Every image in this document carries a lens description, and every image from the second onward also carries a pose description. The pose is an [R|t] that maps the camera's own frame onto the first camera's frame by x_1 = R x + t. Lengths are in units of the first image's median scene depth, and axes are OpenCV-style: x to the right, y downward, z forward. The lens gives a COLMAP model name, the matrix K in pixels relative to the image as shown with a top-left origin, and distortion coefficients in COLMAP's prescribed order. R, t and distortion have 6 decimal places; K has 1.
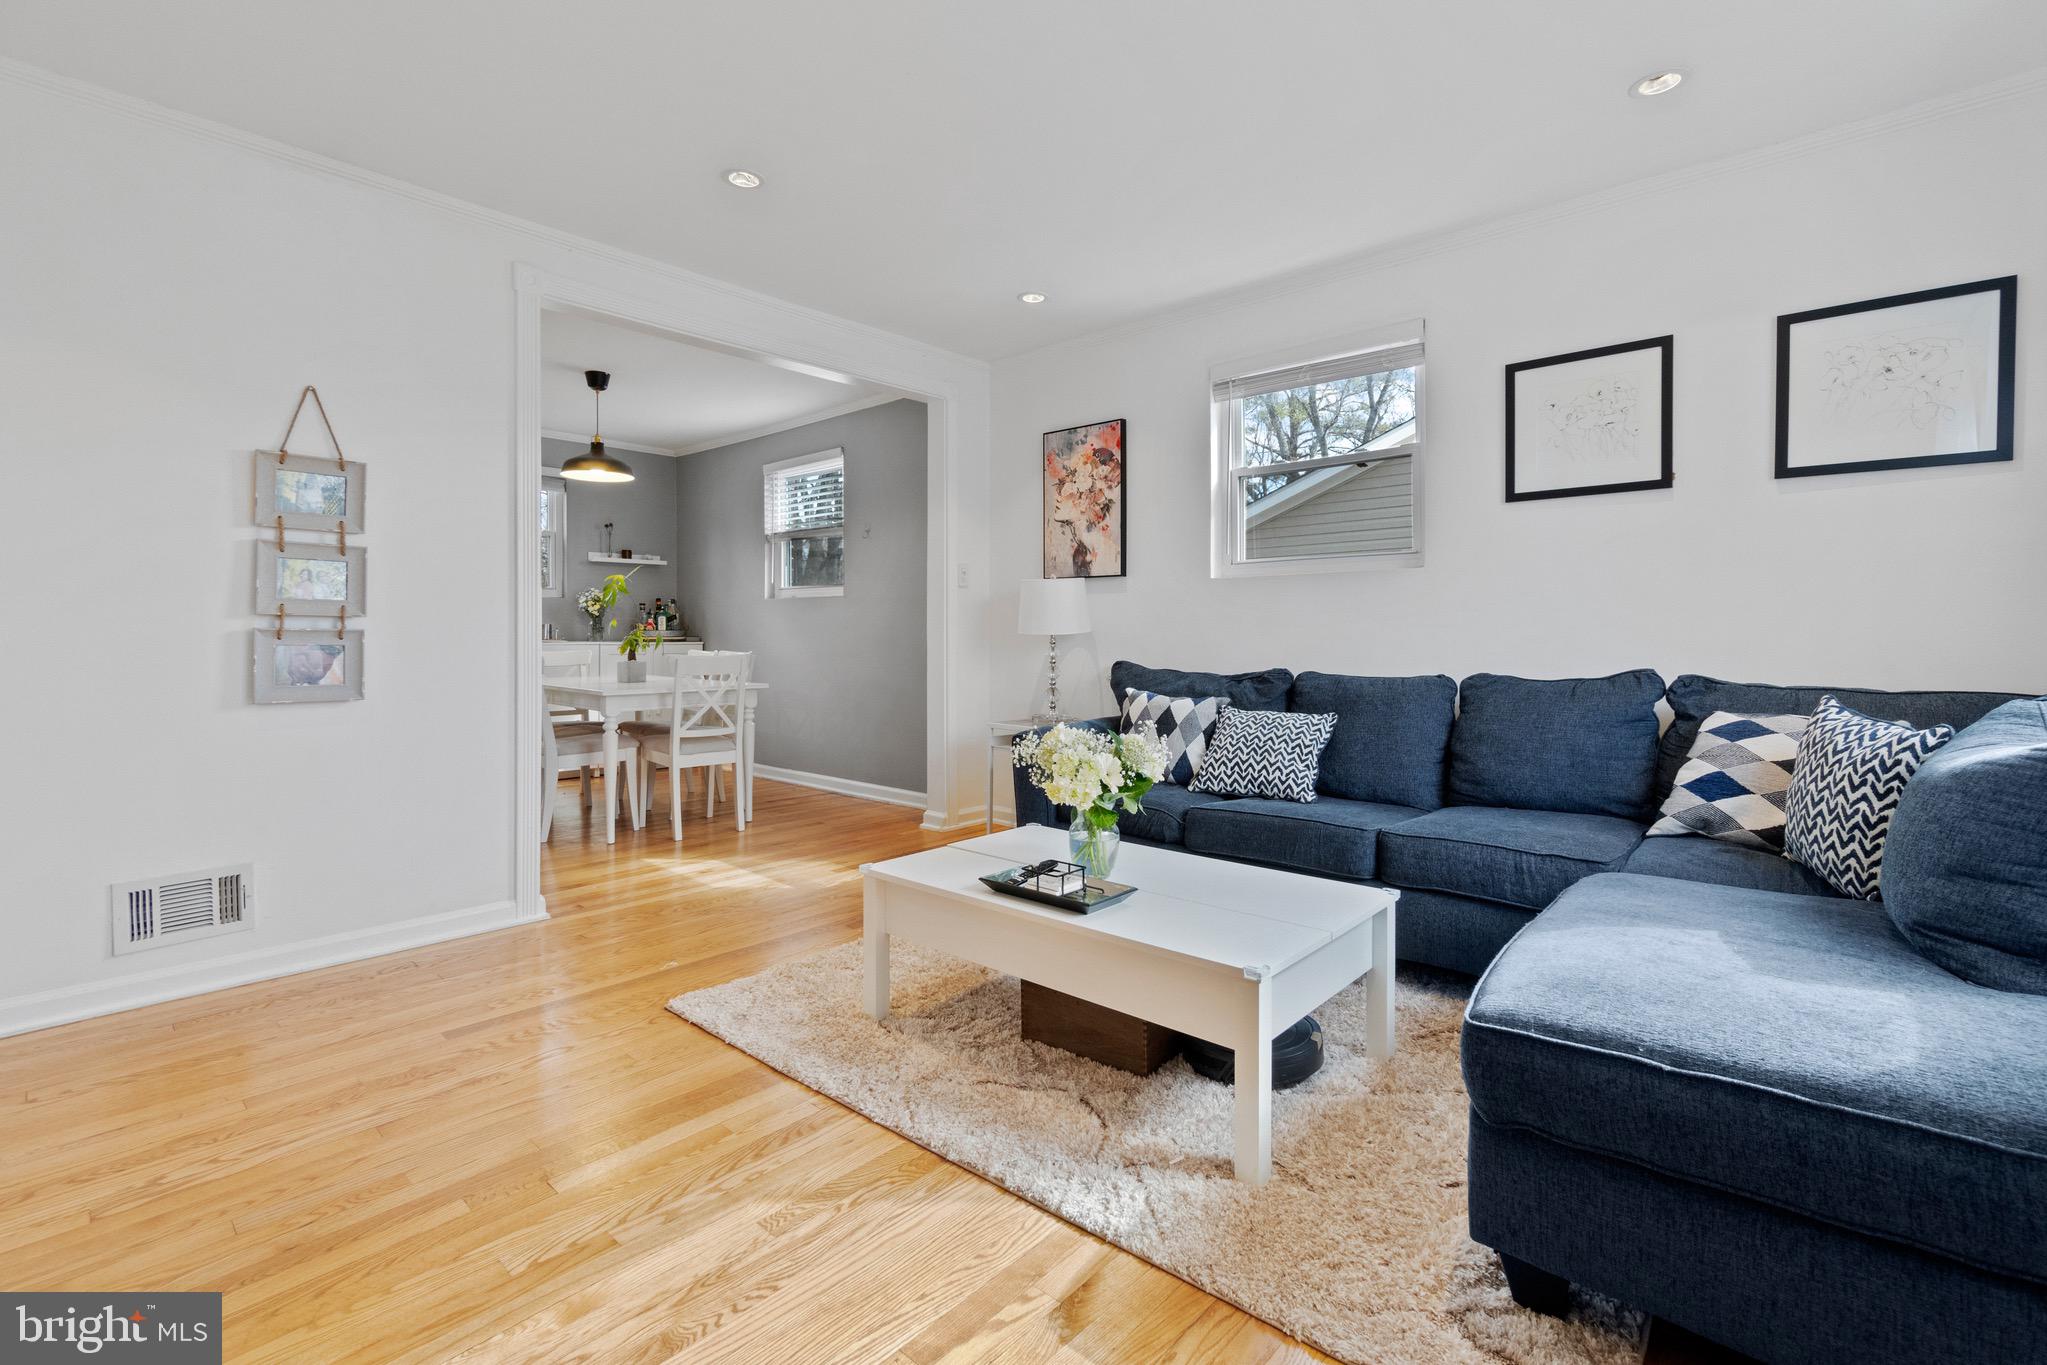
lens RADIAL K [[882.1, 0, 968.1], [0, 882.1, 636.2], [0, 0, 1]] dist [-0.001529, 0.000463]
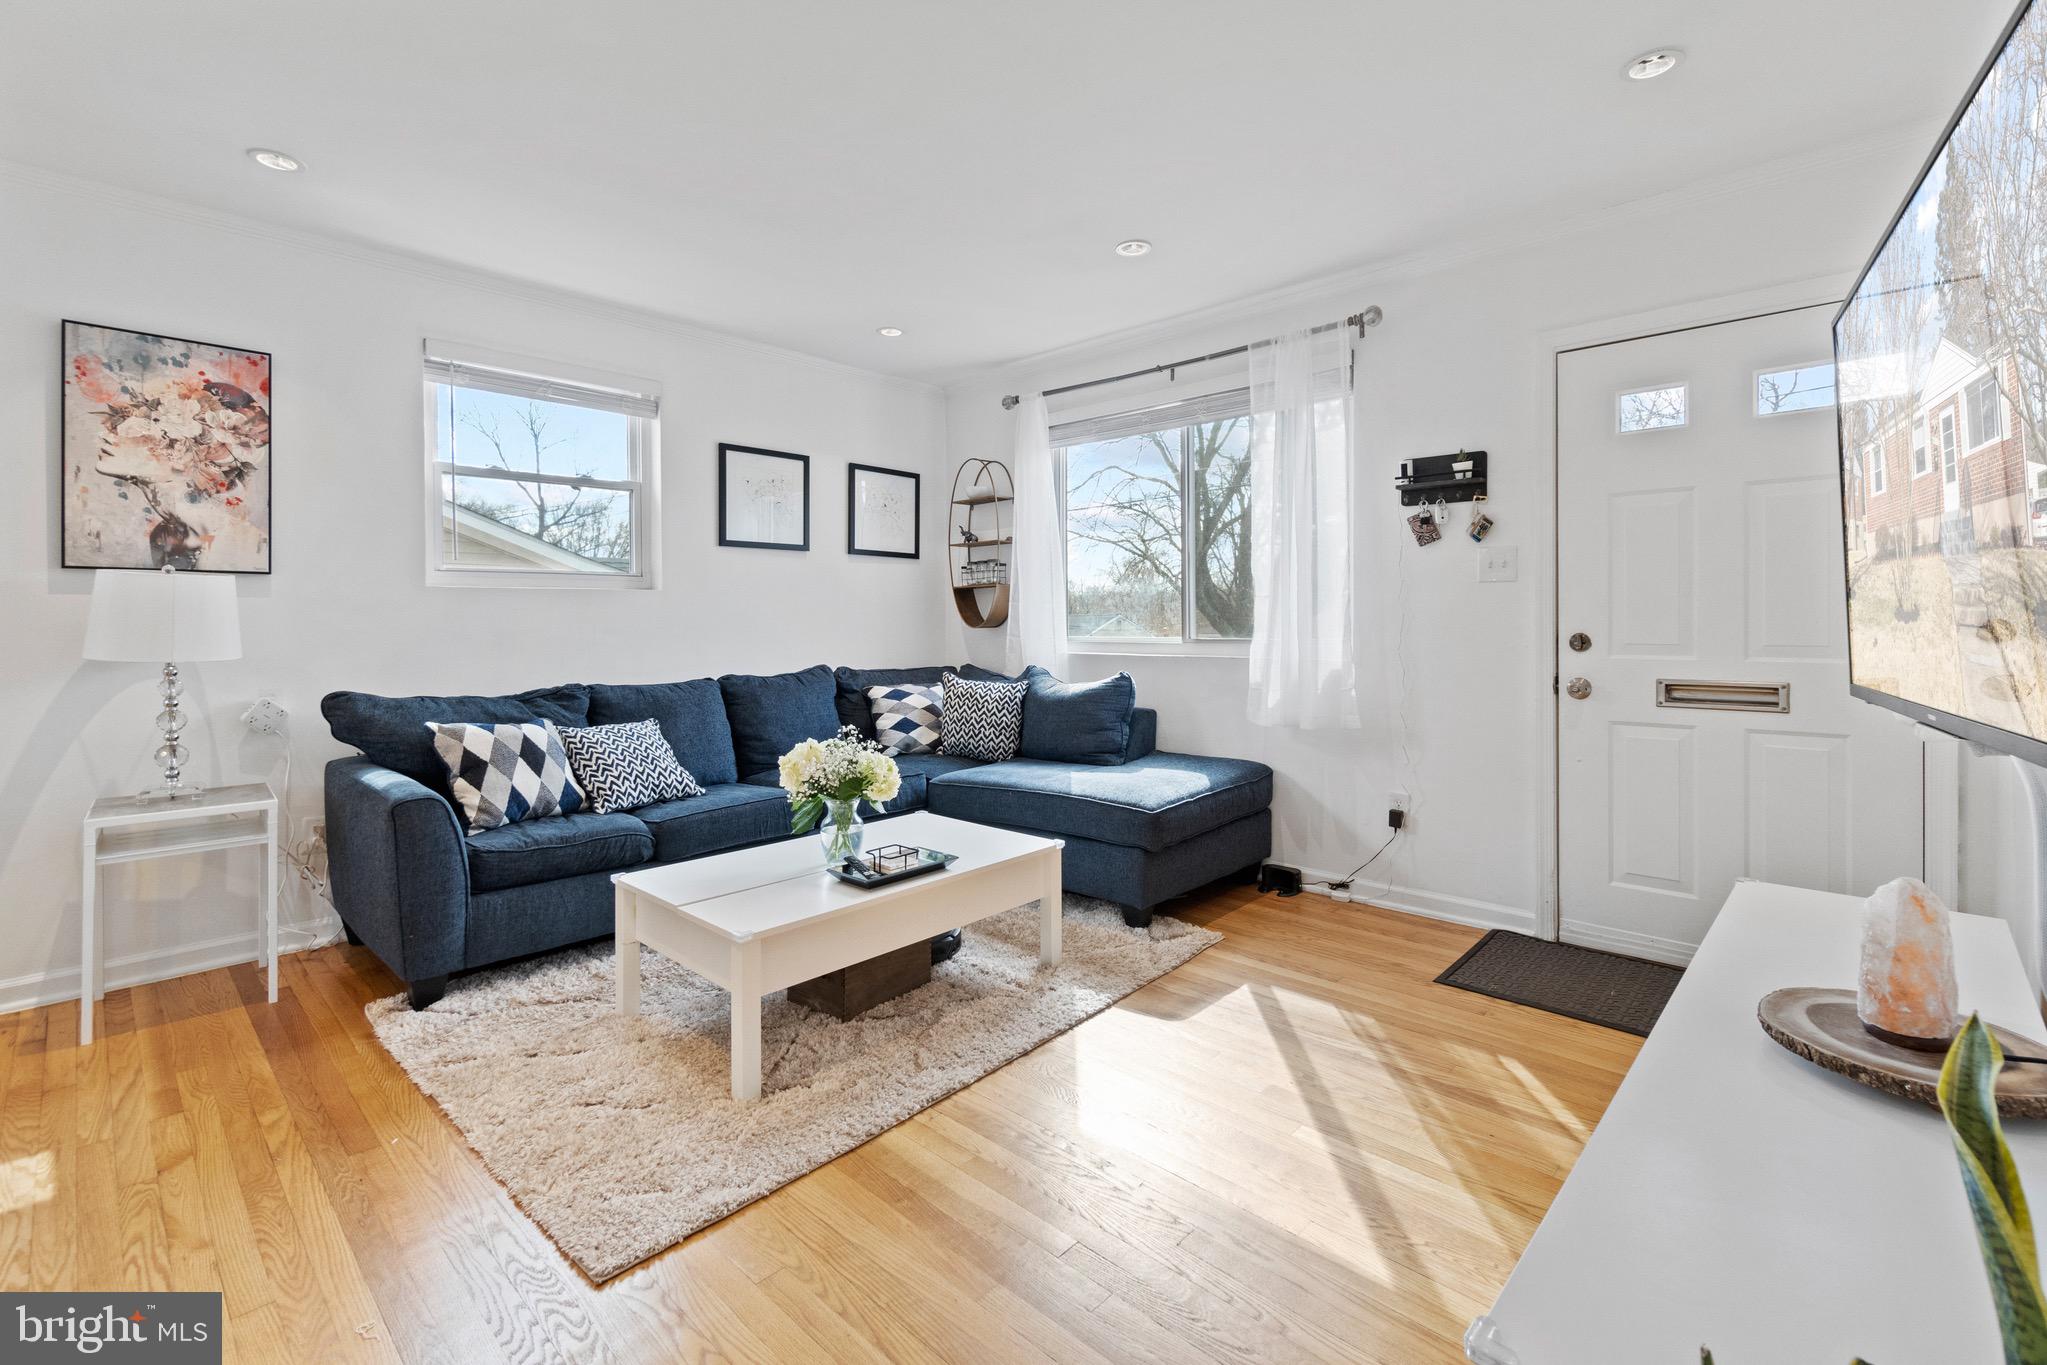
lens RADIAL K [[882.1, 0, 1036.1], [0, 882.1, 623.2], [0, 0, 1]] dist [-0.001529, 0.000463]
pose [[0.013112, -0.001210, 0.999913, -0.522330], [0.010994, 0.999939, 0.001066, -0.022409], [-0.999854, 0.010979, 0.013125, 0.369136]]
